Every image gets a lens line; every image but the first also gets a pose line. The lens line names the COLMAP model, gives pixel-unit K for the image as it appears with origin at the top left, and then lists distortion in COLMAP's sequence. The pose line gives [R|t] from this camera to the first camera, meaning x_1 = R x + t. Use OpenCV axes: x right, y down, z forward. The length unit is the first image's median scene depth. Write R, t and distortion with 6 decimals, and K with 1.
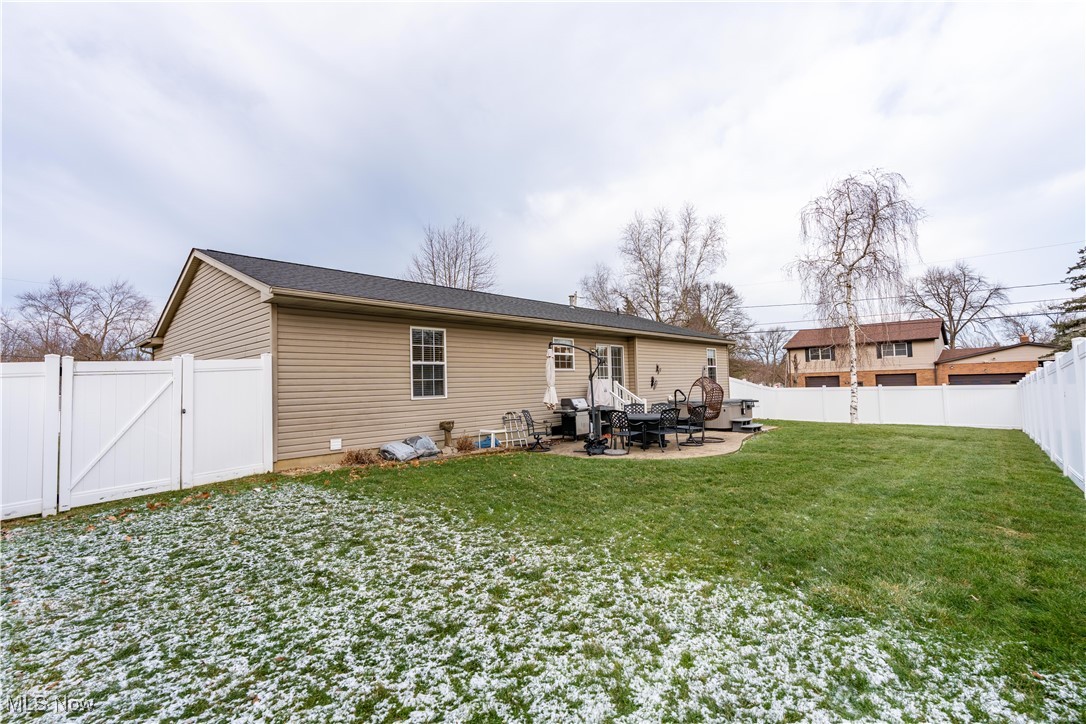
lens RADIAL K [[488.1, 0, 545.6], [0, 488.1, 360.4], [0, 0, 1]] dist [-0.004577, 0.001473]
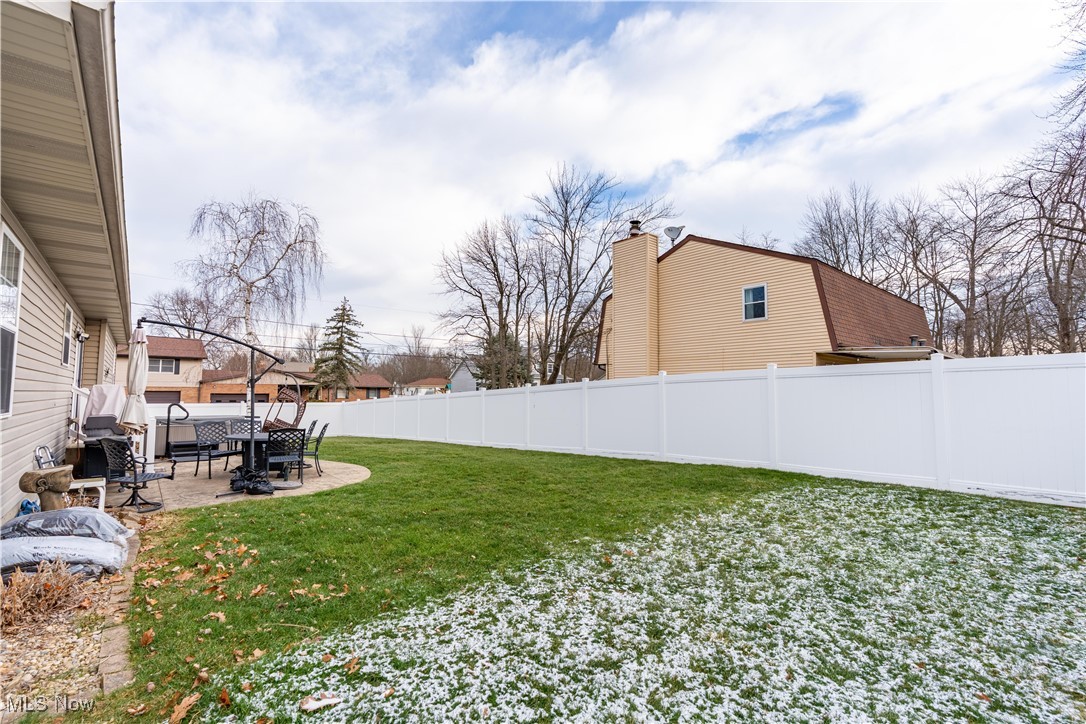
lens RADIAL K [[488.1, 0, 546.2], [0, 488.1, 363.7], [0, 0, 1]] dist [-0.004577, 0.001473]
pose [[0.117565, 0.088656, 0.989100, -1.152902], [-0.056288, 0.995001, -0.082494, 0.086649], [-0.991469, -0.045976, 0.121967, 1.065028]]
